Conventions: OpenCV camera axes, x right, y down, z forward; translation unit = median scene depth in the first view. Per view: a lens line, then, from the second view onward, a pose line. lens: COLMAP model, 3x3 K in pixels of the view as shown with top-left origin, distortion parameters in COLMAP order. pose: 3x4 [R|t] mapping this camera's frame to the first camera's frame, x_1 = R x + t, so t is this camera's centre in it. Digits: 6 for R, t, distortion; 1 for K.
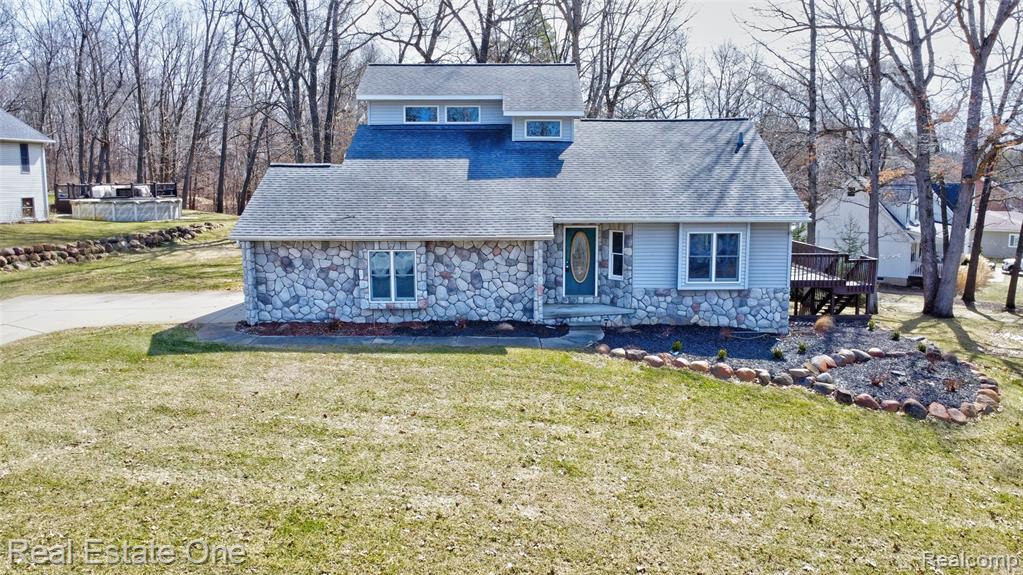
lens RADIAL K [[791.6, 0, 511.5], [0, 791.6, 287.5], [0, 0, 1]] dist [-0.001544, -0.064714]
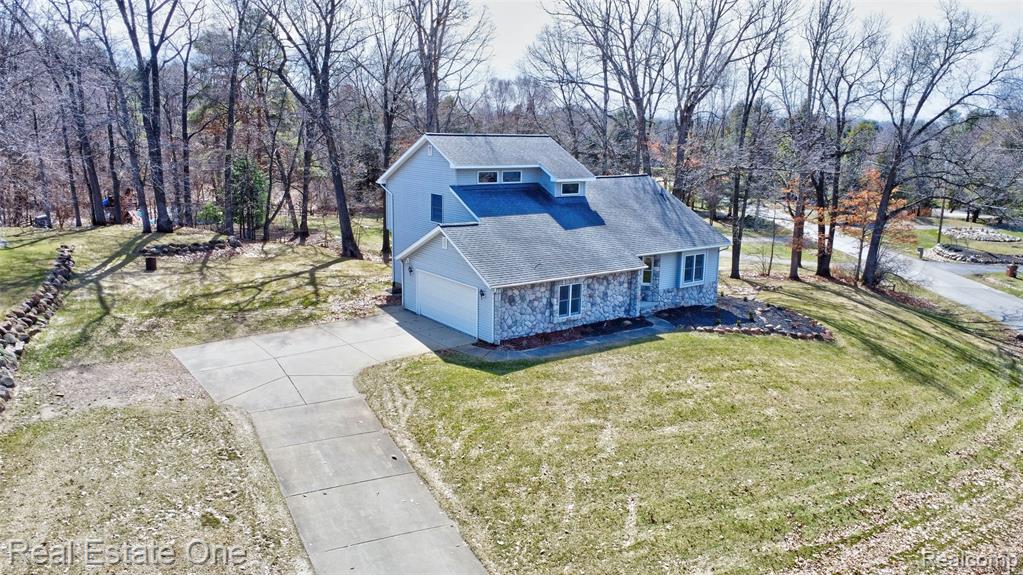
lens RADIAL K [[791.6, 0, 511.5], [0, 791.6, 287.5], [0, 0, 1]] dist [-0.001544, -0.064714]
pose [[0.789519, -0.107610, 0.604218, -1.143954], [0.063748, 0.993562, 0.093653, -0.186822], [-0.610406, -0.035423, 0.791296, -0.162356]]
